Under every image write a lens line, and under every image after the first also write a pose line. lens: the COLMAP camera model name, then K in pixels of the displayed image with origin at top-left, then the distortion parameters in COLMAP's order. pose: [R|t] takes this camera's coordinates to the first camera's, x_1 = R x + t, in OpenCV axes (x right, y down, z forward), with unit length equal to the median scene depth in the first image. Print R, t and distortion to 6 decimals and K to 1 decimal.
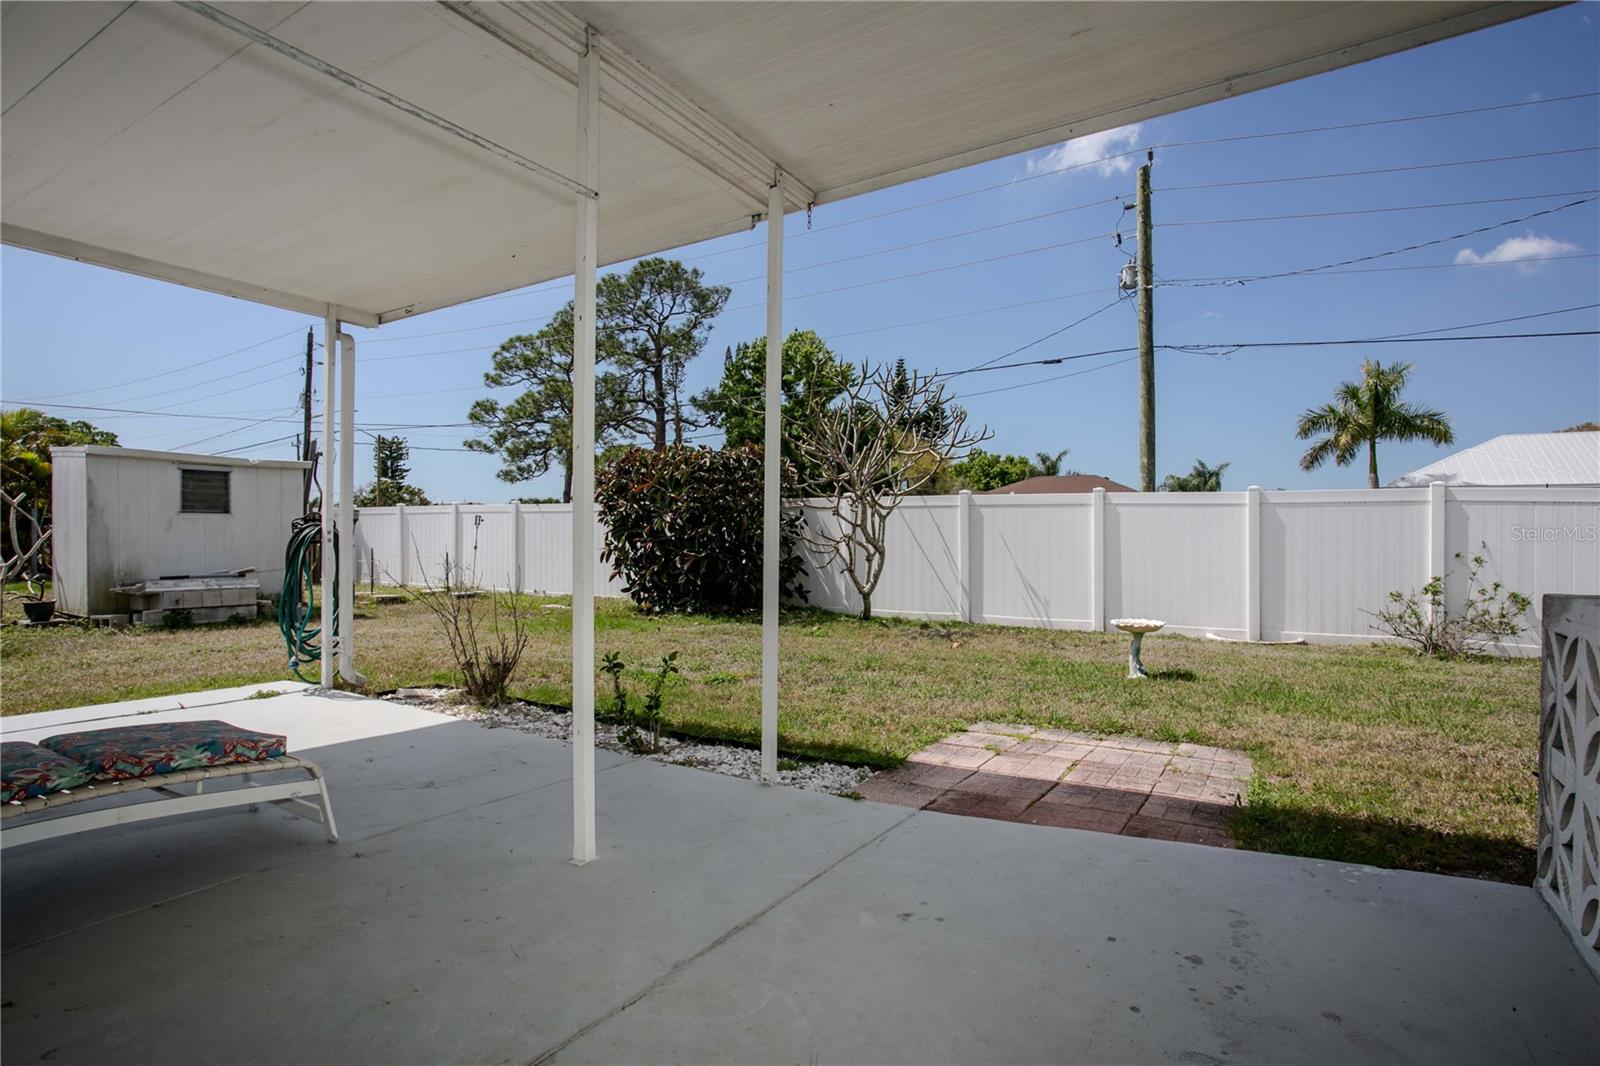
lens RADIAL K [[819.5, 0, 797.4], [0, 819.5, 572.9], [0, 0, 1]] dist [-0.050940, 0.000180]
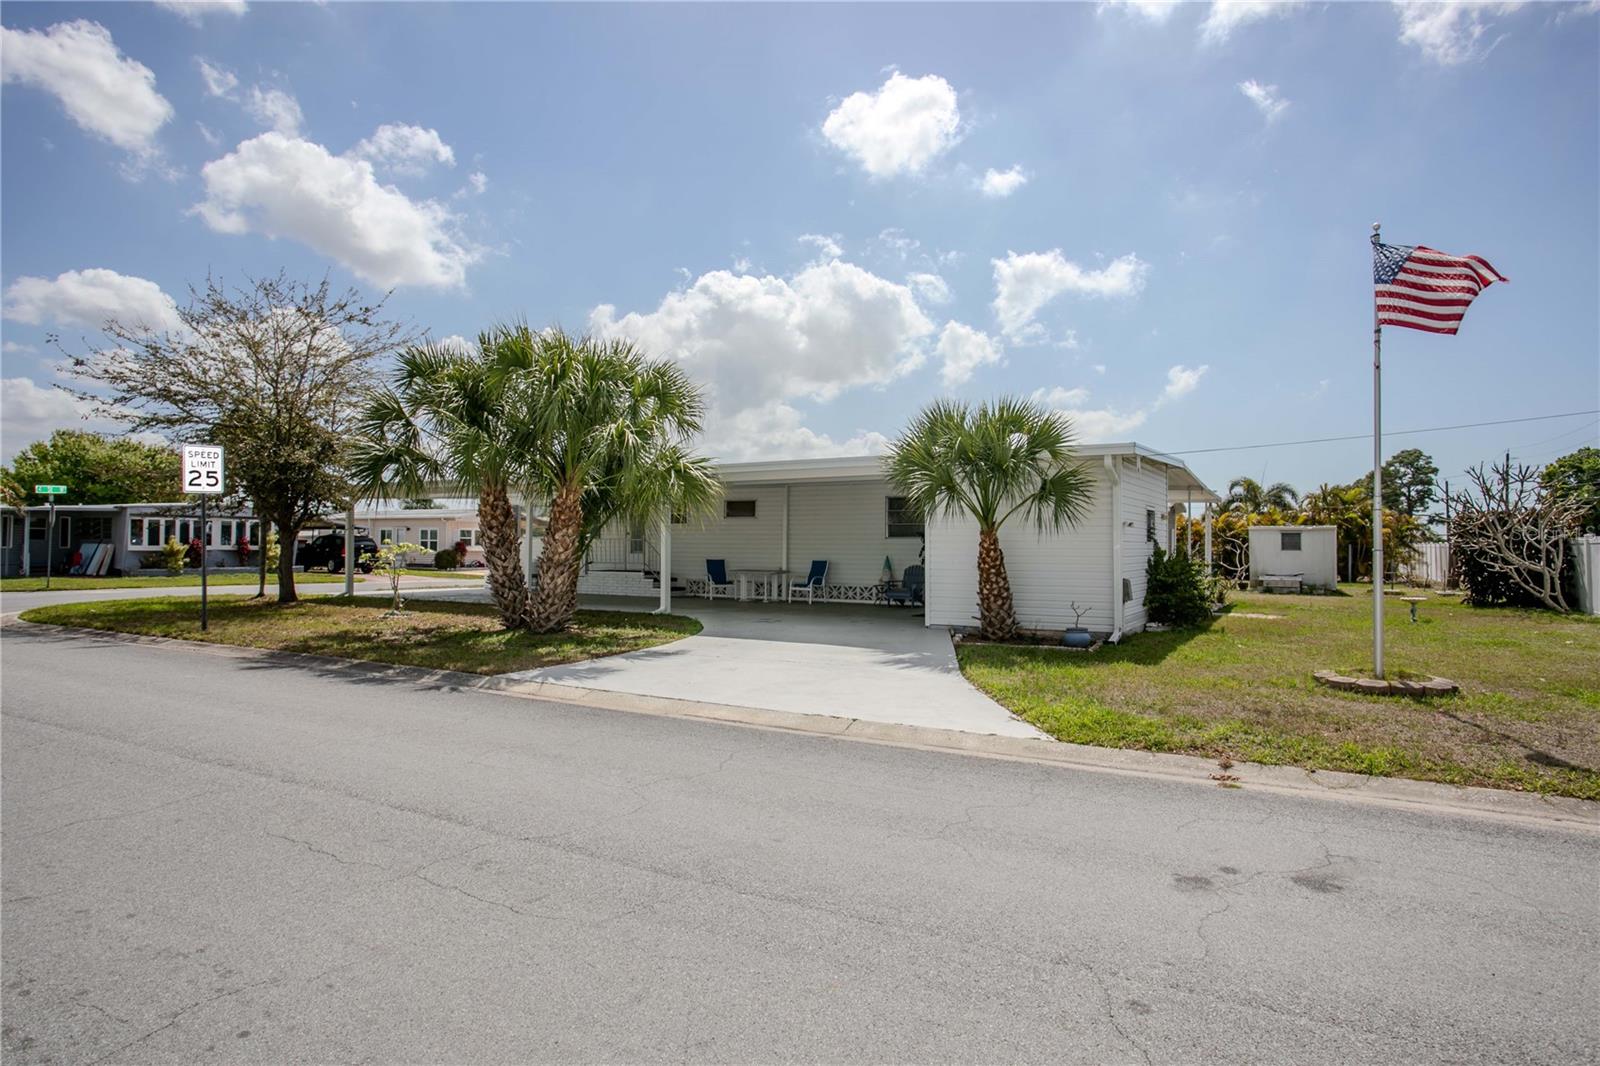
lens RADIAL K [[854.0, 0, 800.0], [0, 854.0, 533.0], [0, 0, 1]] dist [-0.000069, 0.000434]
pose [[0.016790, -0.021278, -0.999633, 0.346295], [-0.056326, 0.998166, -0.022193, 0.003108], [0.998271, 0.056677, 0.015560, -0.105072]]
